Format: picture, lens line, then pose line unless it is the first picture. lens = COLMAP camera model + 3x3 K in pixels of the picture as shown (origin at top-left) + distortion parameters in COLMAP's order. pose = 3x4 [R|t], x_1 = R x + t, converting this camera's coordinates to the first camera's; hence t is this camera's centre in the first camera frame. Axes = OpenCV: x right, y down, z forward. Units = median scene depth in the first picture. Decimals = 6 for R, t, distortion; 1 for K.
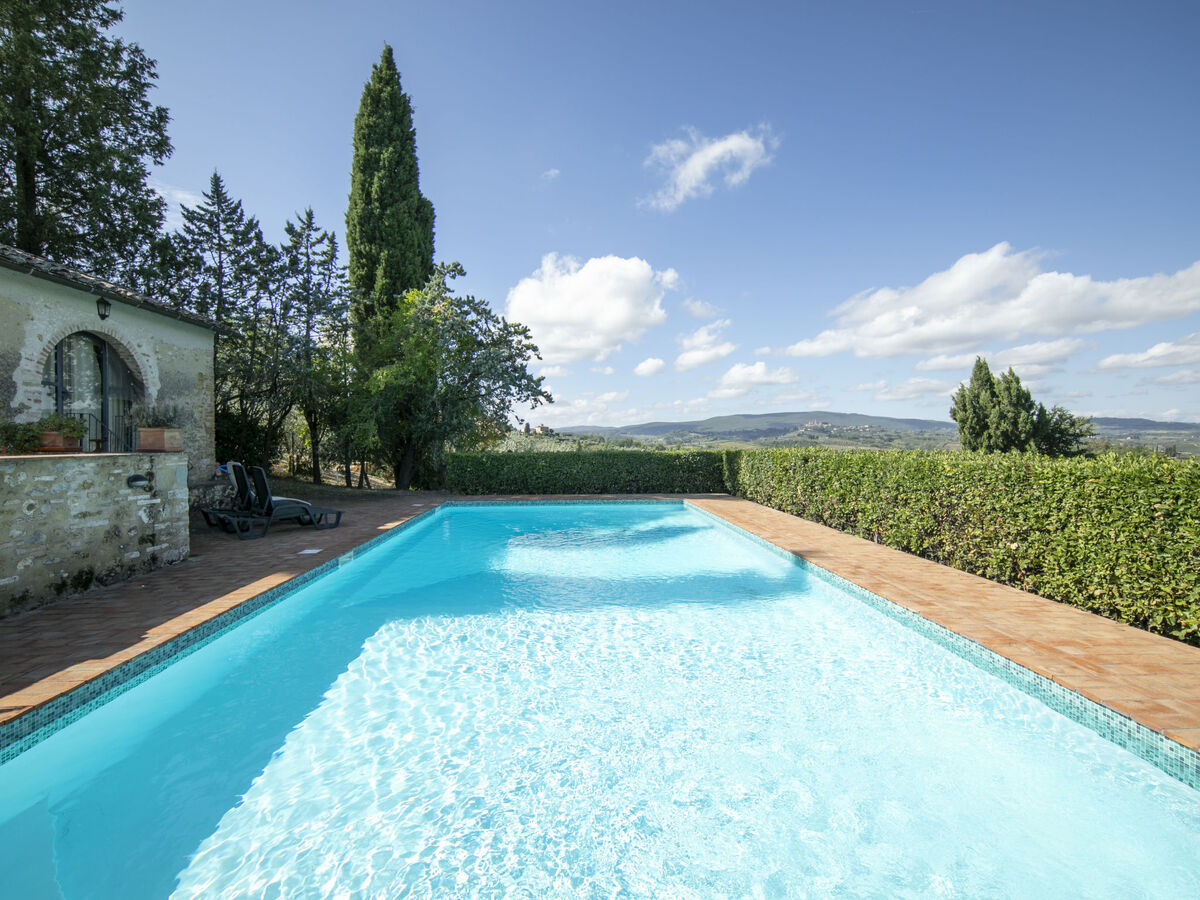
lens RADIAL K [[522.3, 0, 598.9], [0, 522.3, 450.5], [0, 0, 1]] dist [-0.001556, -0.001038]
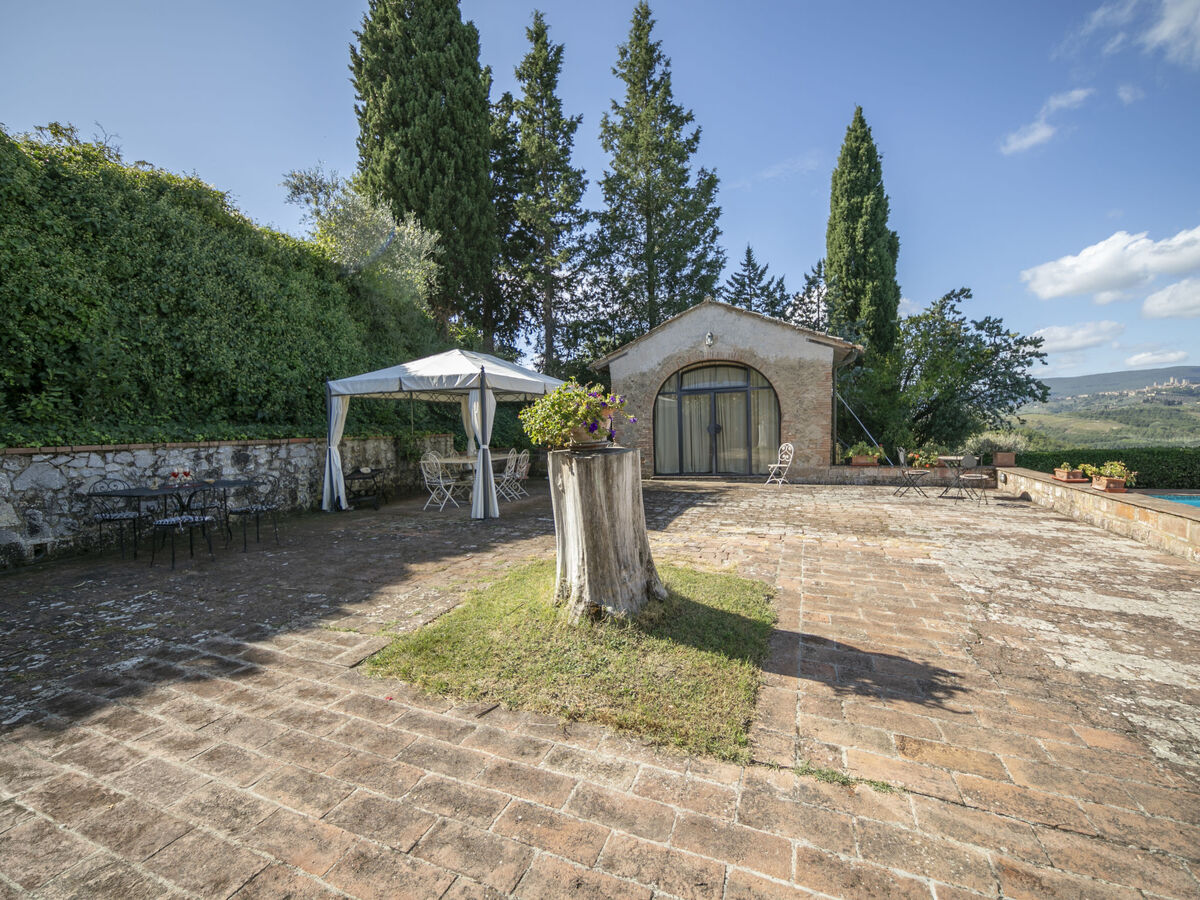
lens RADIAL K [[524.2, 0, 595.7], [0, 524.2, 450.0], [0, 0, 1]] dist [-0.001452, -0.000991]
pose [[0.902629, -0.011449, -0.430267, -0.499030], [0.025383, 0.999322, 0.026658, -0.048398], [0.429670, -0.034984, 0.902308, -0.408619]]
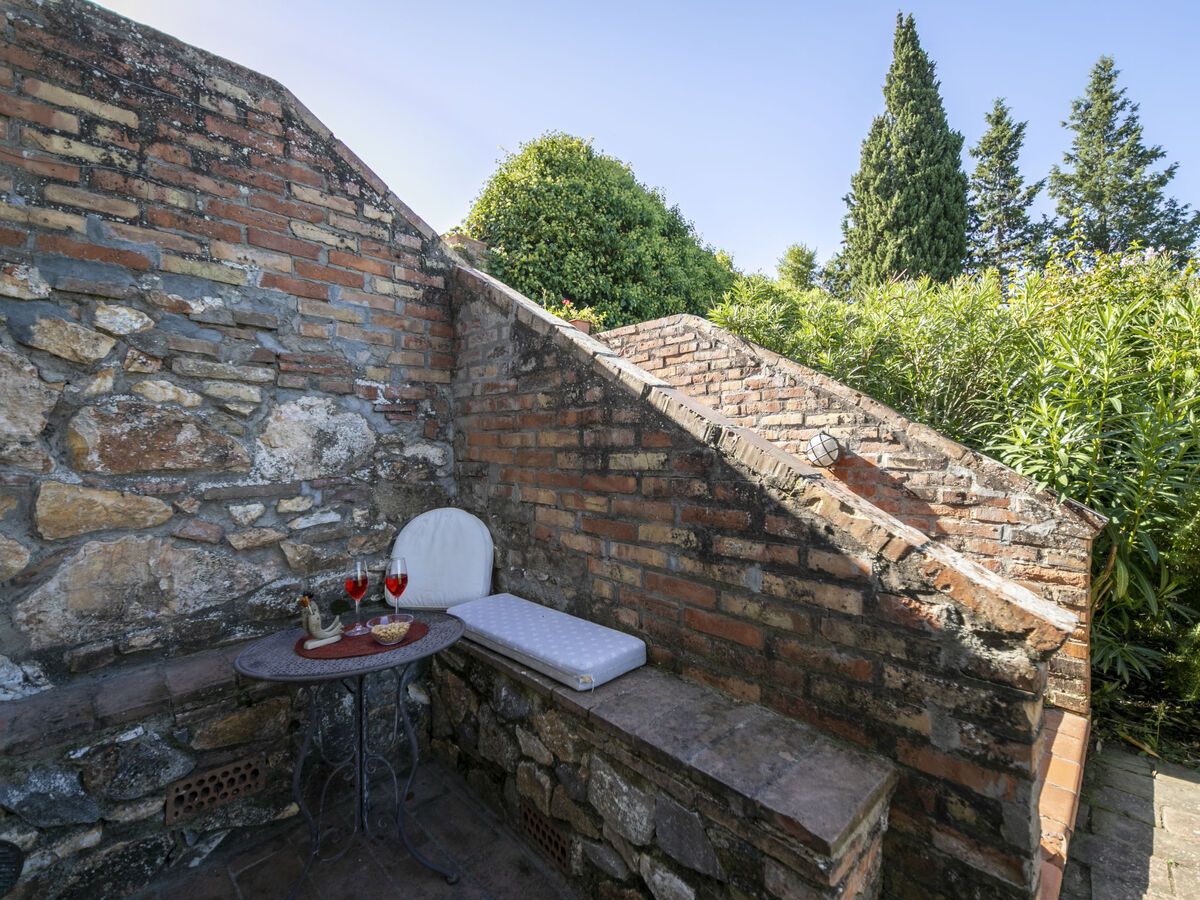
lens RADIAL K [[524.2, 0, 595.7], [0, 524.2, 450.0], [0, 0, 1]] dist [-0.001452, -0.000991]
pose [[0.618430, 0.005157, -0.785823, -0.677721], [-0.010279, 0.999946, -0.001527, -0.063590], [0.785773, 0.009021, 0.618450, -1.043975]]
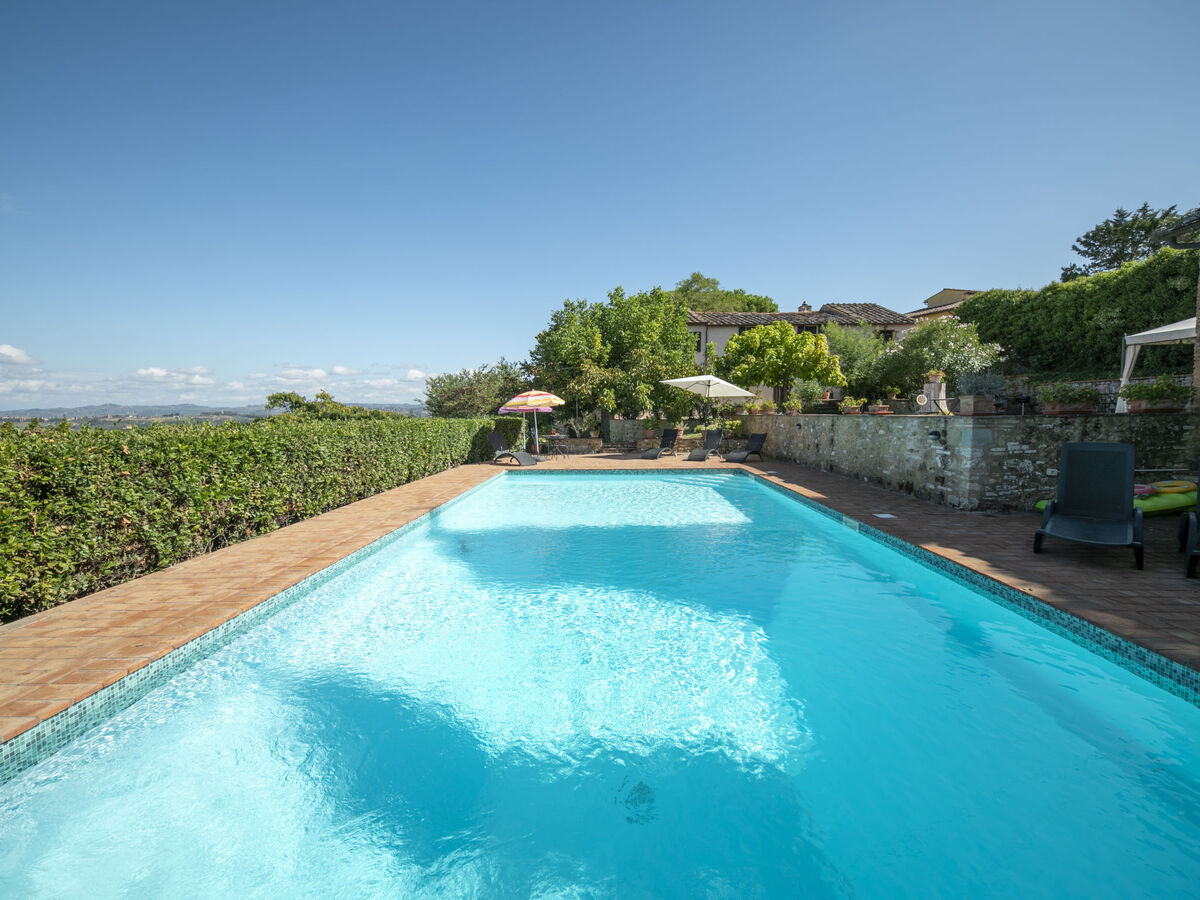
lens RADIAL K [[522.7, 0, 599.2], [0, 522.7, 451.4], [0, 0, 1]] dist [-0.000878, -0.000228]
pose [[-0.995756, -0.004732, 0.091915, -0.038918], [0.003903, 0.995608, 0.093538, -0.011793], [-0.091954, 0.093499, -0.991364, 0.869490]]
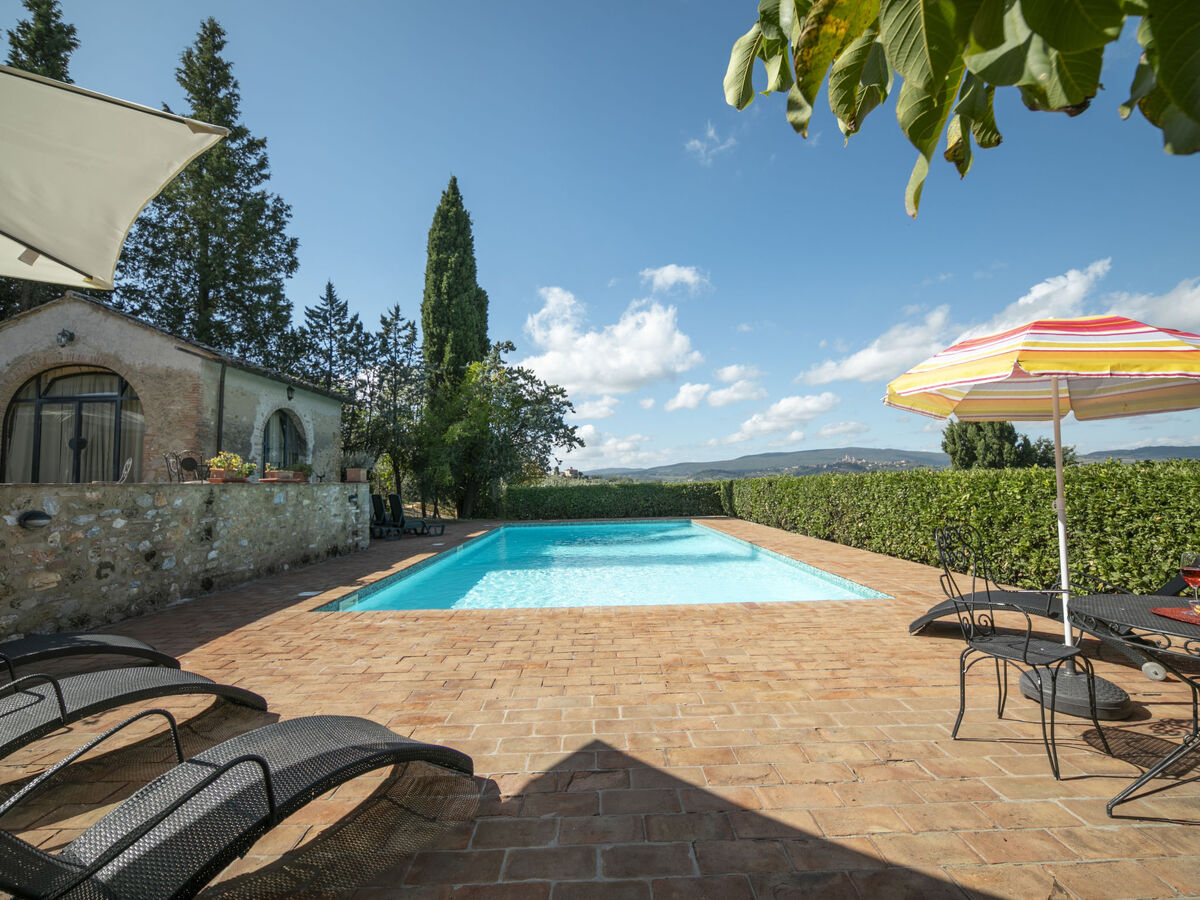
lens RADIAL K [[522.3, 0, 598.9], [0, 522.3, 450.5], [0, 0, 1]] dist [-0.001556, -0.001038]
pose [[0.998205, -0.025465, -0.054202, 0.013580], [0.021011, 0.996475, -0.081217, 0.020238], [0.056079, 0.079933, 0.995222, -0.247894]]
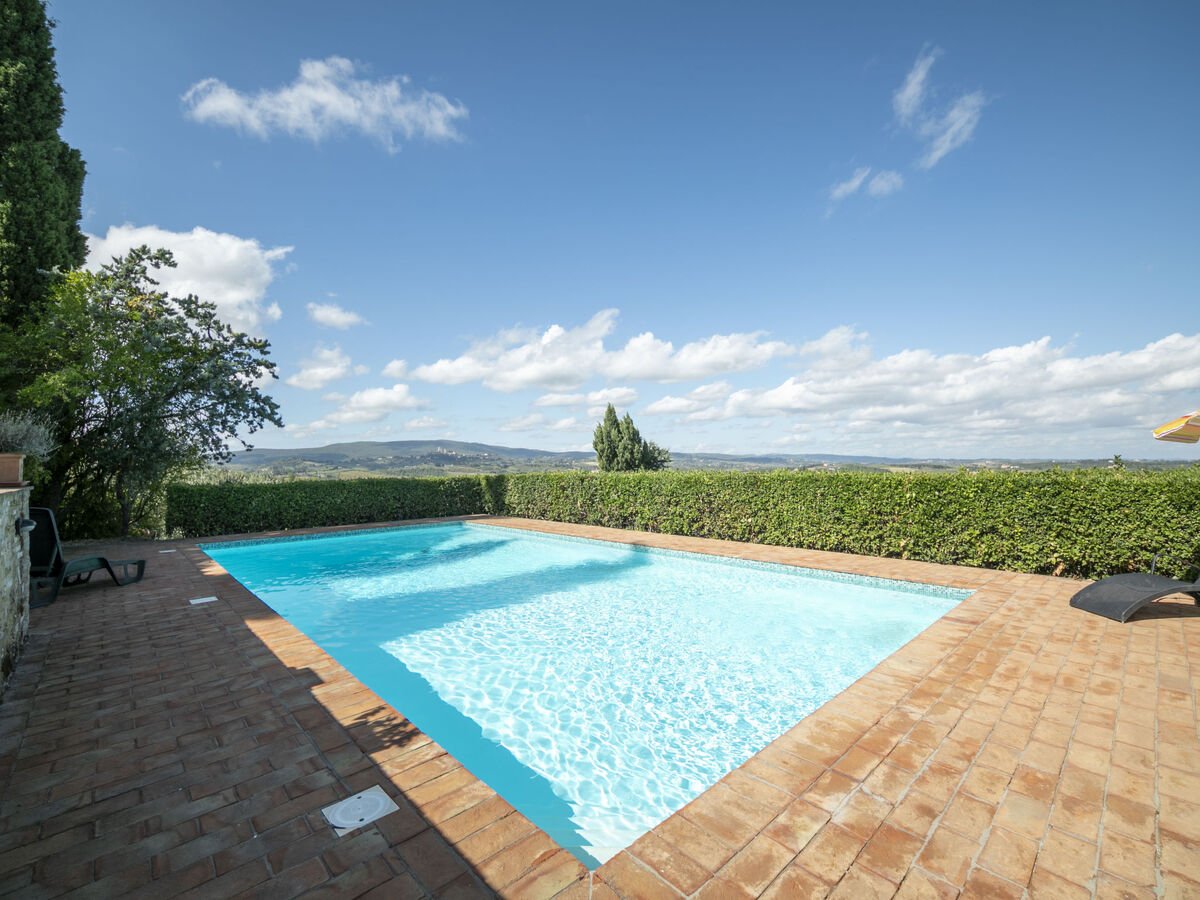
lens RADIAL K [[522.7, 0, 599.2], [0, 522.7, 451.4], [0, 0, 1]] dist [-0.000878, -0.000228]
pose [[0.773434, 0.007843, 0.633828, -0.252505], [0.025095, 0.998761, -0.042981, 0.002330], [-0.633379, 0.049149, 0.772279, -0.030866]]
